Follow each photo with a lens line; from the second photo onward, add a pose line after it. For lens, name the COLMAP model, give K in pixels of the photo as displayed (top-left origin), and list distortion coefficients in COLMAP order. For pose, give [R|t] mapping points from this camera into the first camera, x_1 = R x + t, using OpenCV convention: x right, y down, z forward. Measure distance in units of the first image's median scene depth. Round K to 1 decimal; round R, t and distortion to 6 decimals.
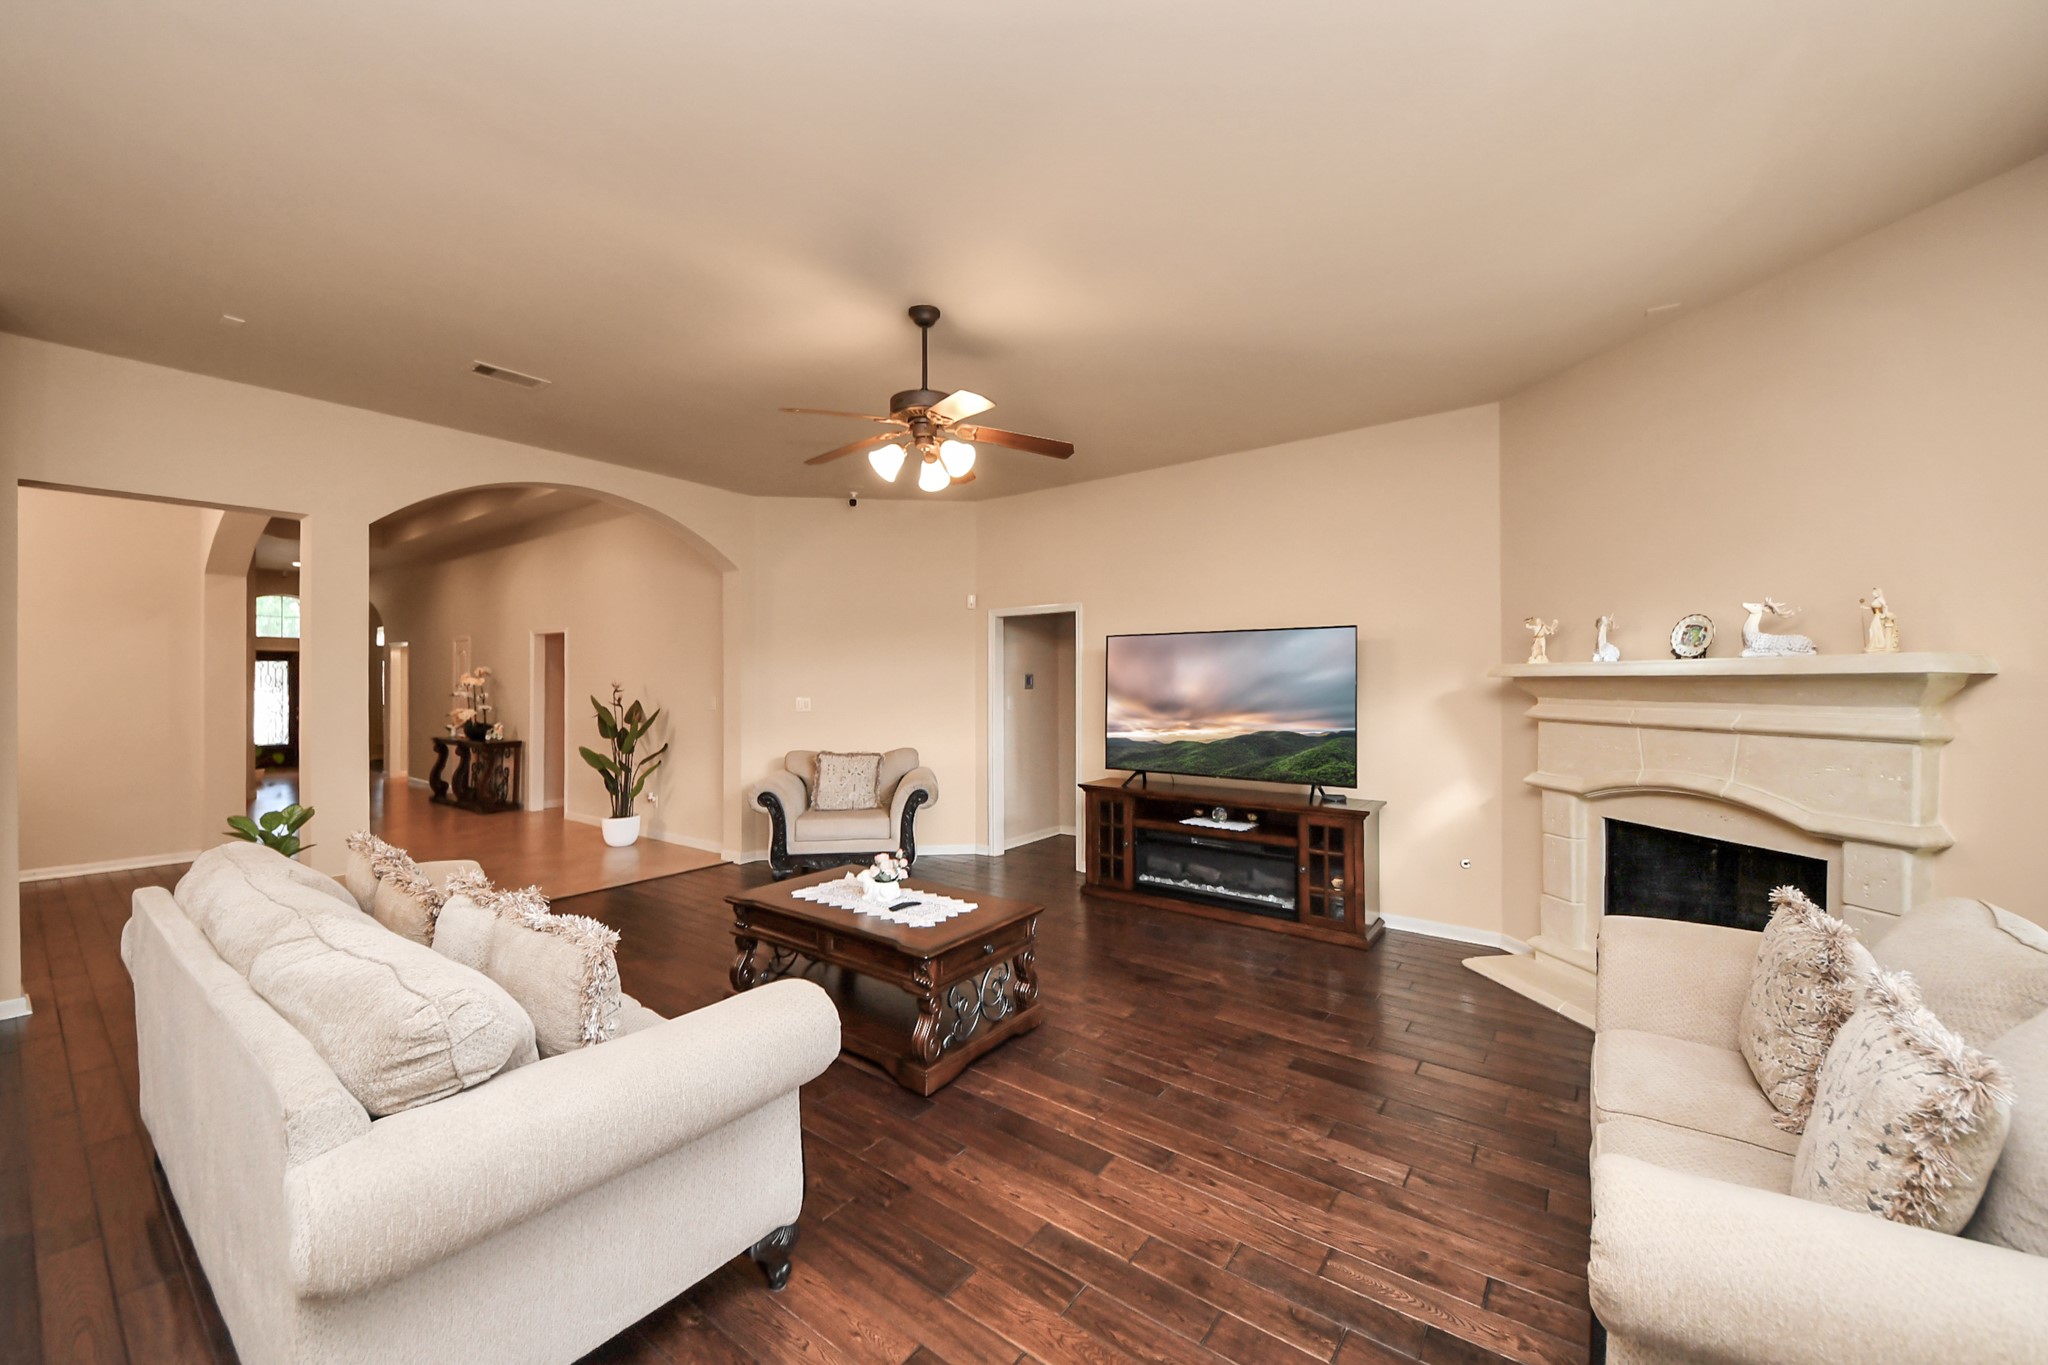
lens RADIAL K [[748.7, 0, 1021.4], [0, 748.7, 678.5], [0, 0, 1]] dist [0.044864, -0.000009]
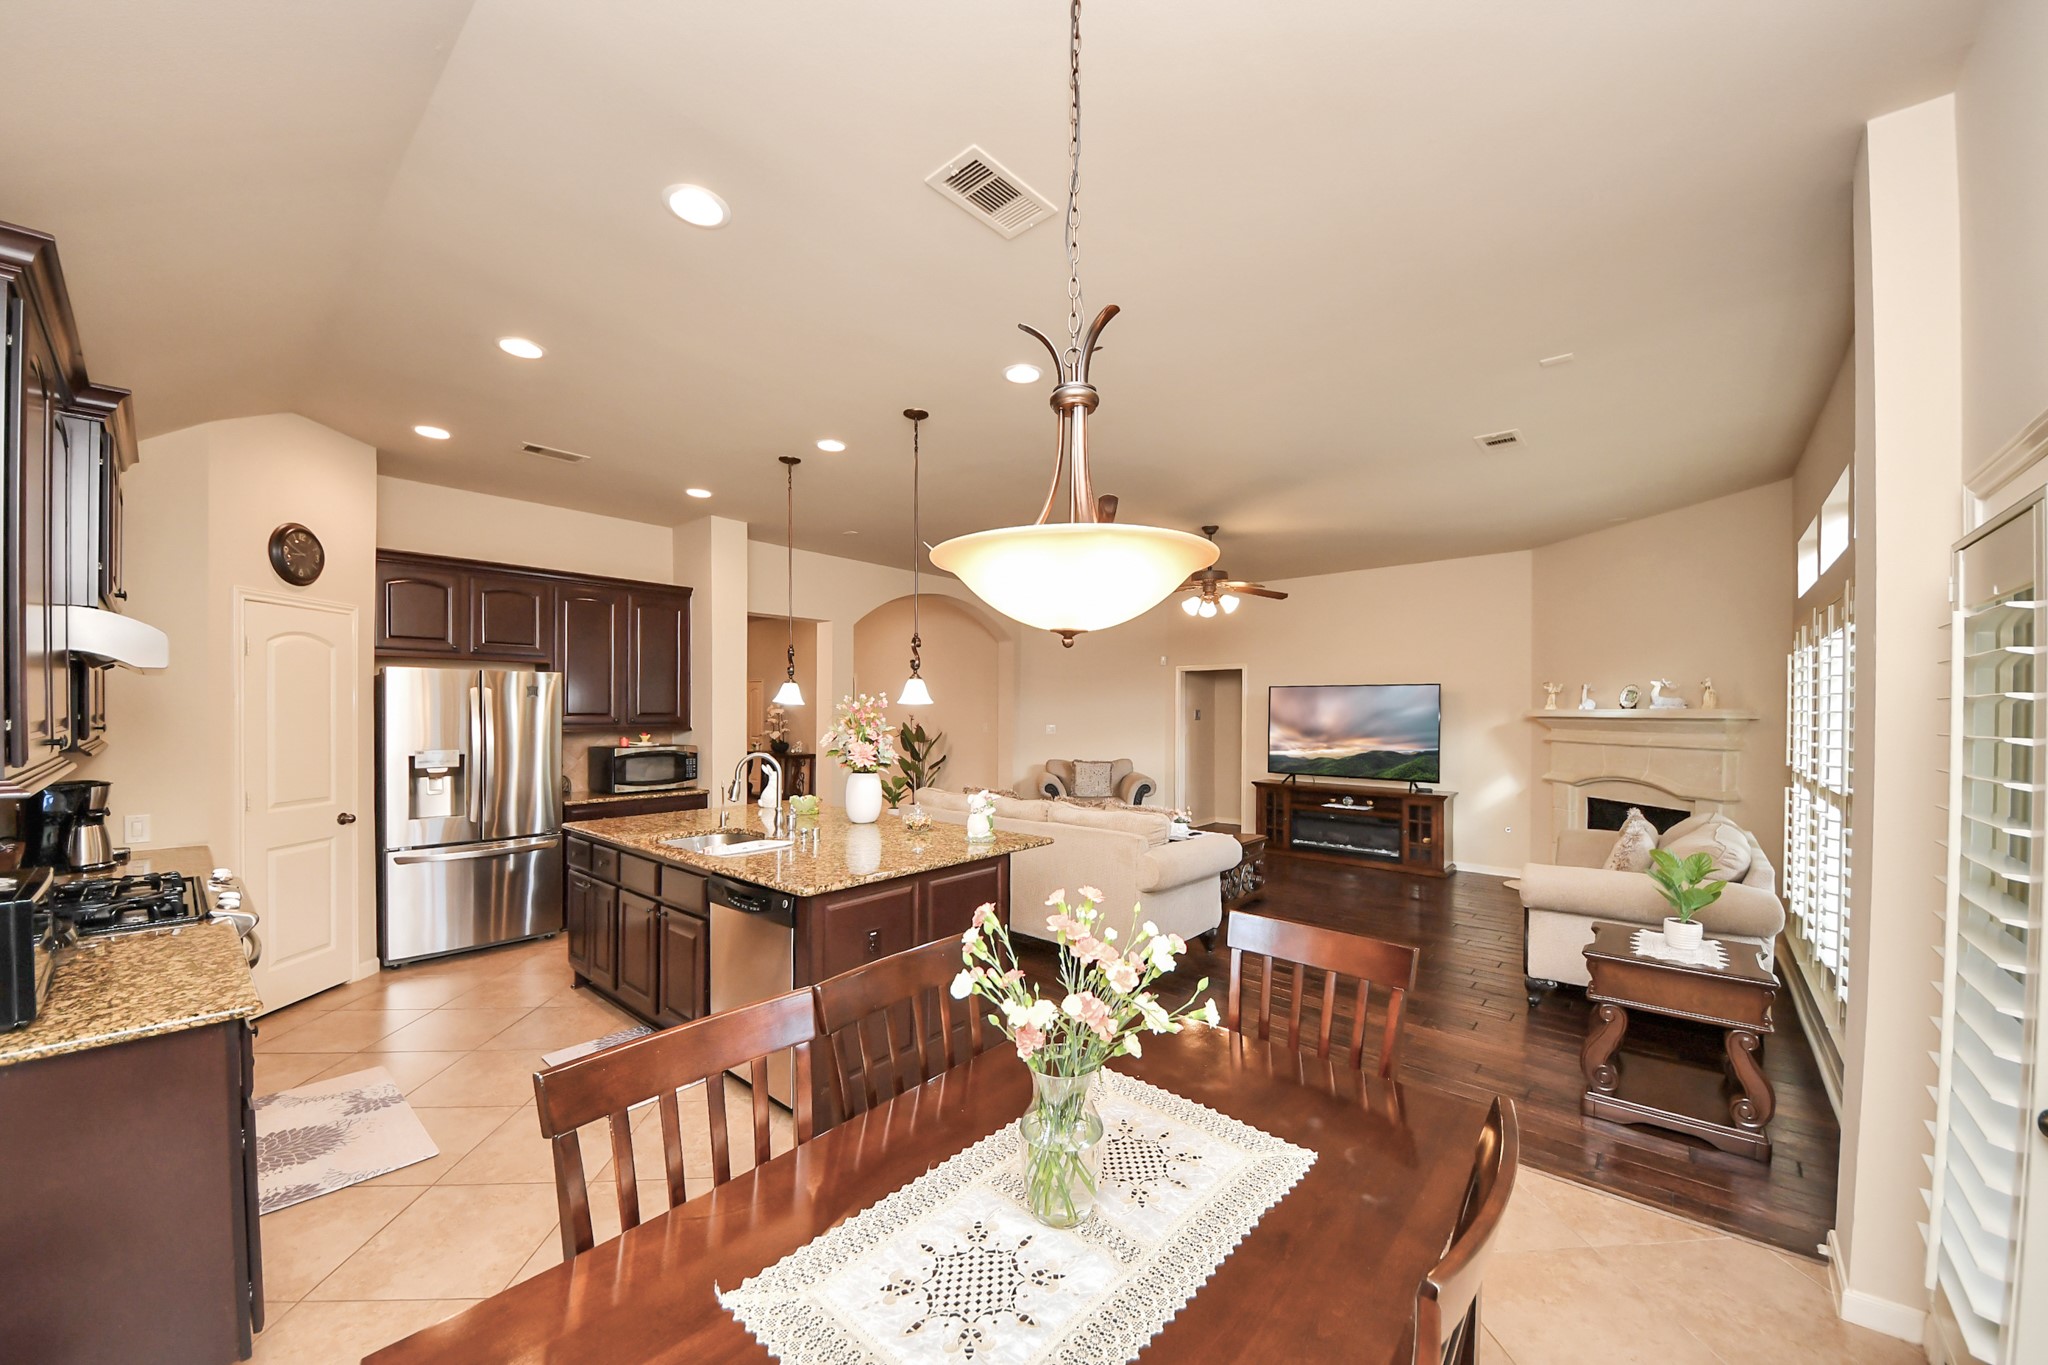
lens RADIAL K [[723.9, 0, 1019.5], [0, 723.9, 709.0], [0, 0, 1]] dist [0.014569, -0.000014]
pose [[0.995506, 0.006956, -0.094442, -0.307961], [-0.006725, 0.999974, 0.002758, -0.014293], [0.094458, -0.002111, 0.995527, -0.641458]]
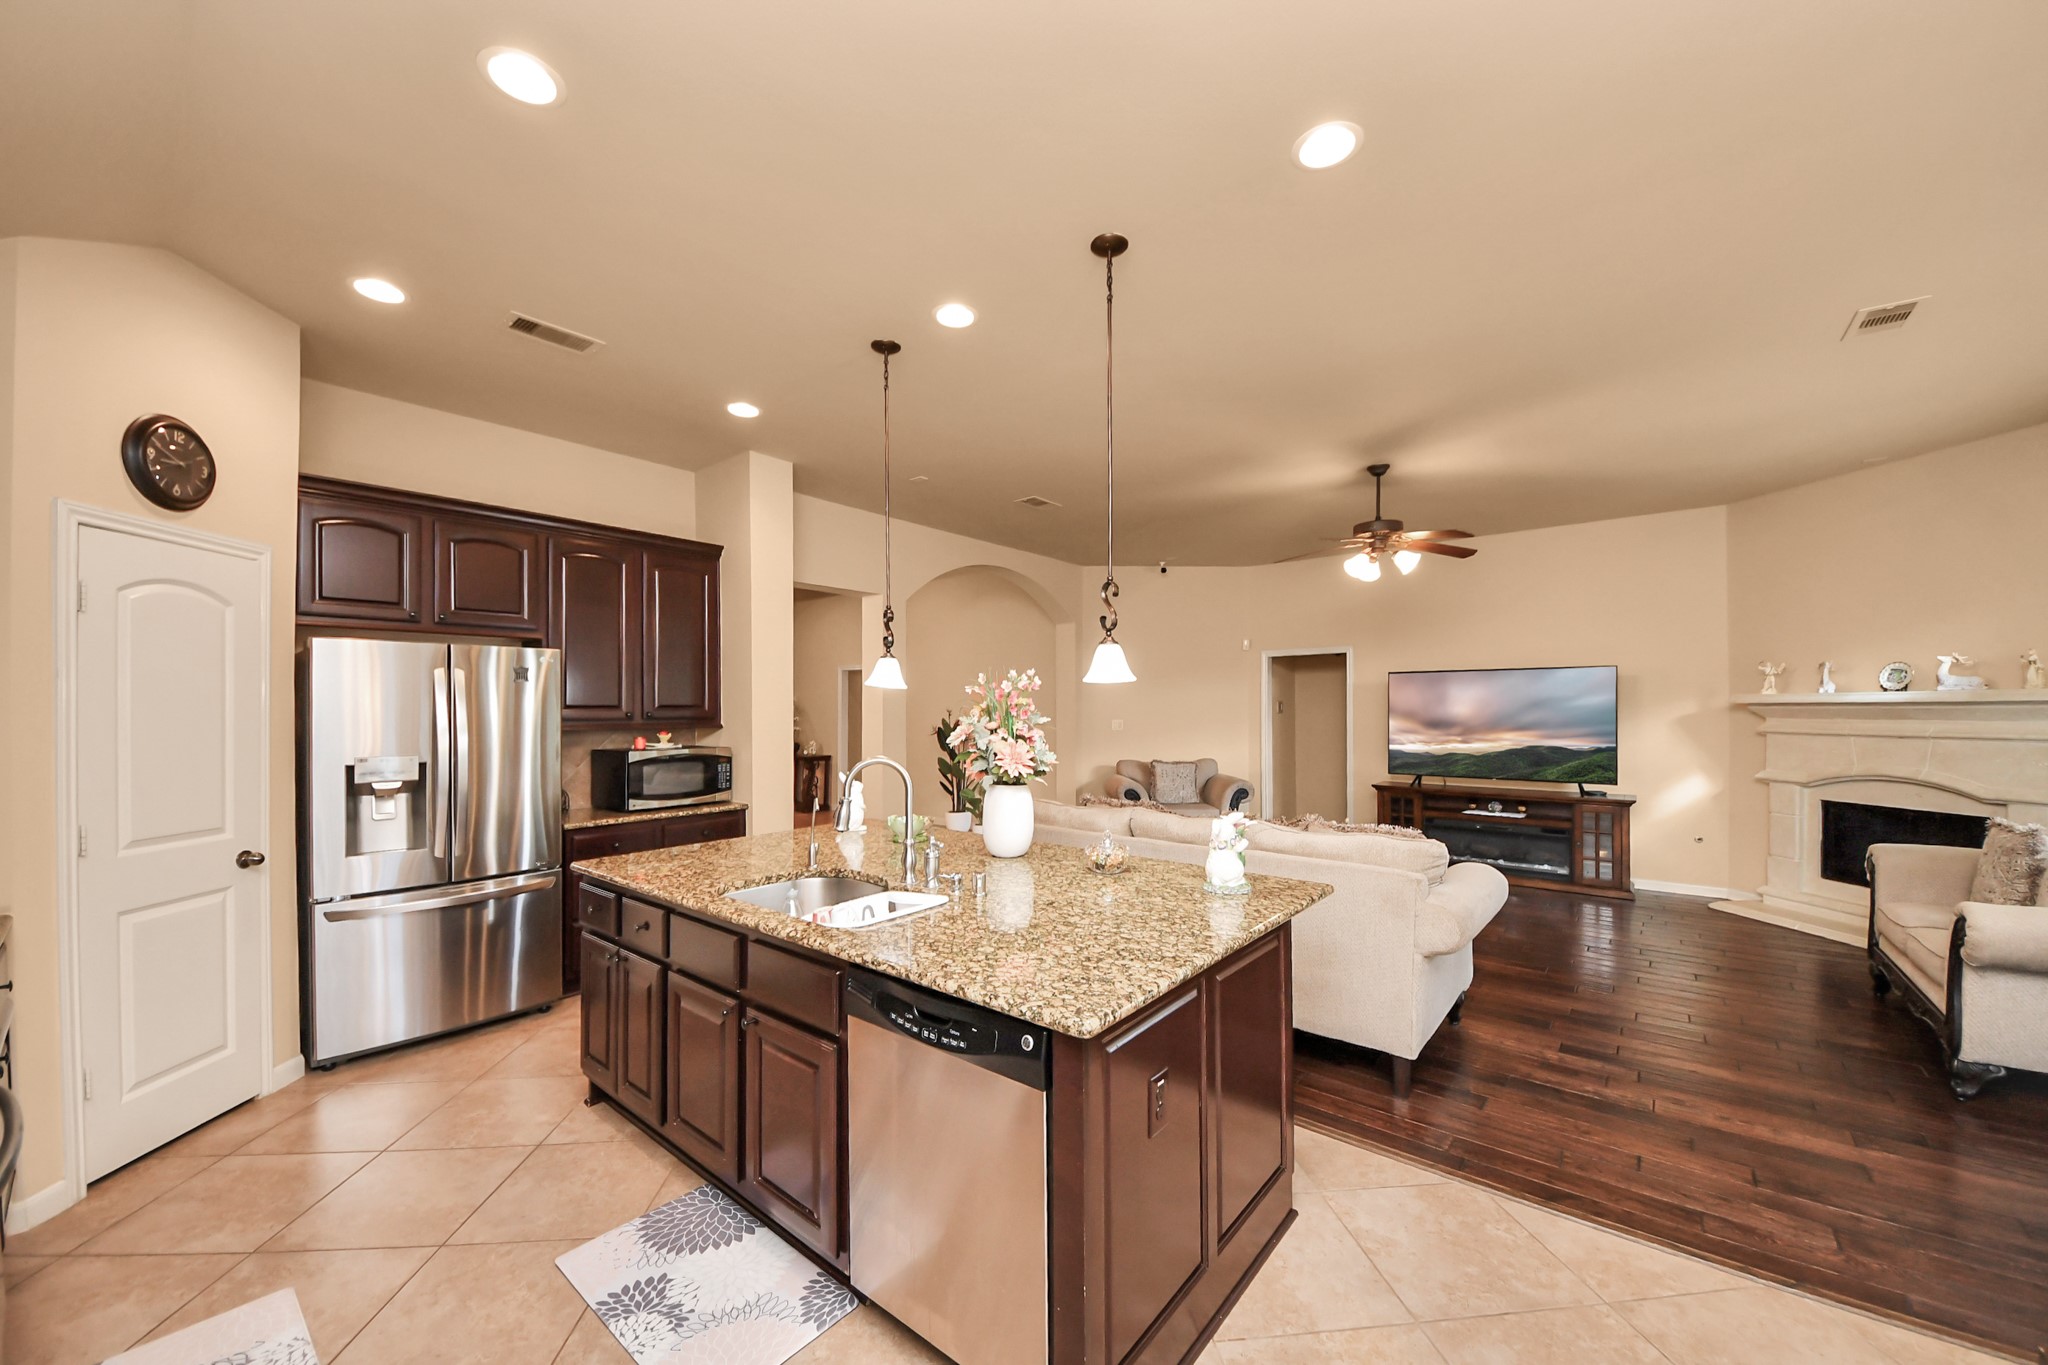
lens RADIAL K [[735.7, 0, 1017.0], [0, 735.7, 702.9], [0, 0, 1]] dist [-0.000336, -0.000001]
pose [[0.997735, -0.000909, -0.067265, -0.537049], [0.000663, 0.999993, -0.003677, 0.000965], [0.067268, 0.003624, 0.997728, -0.391635]]
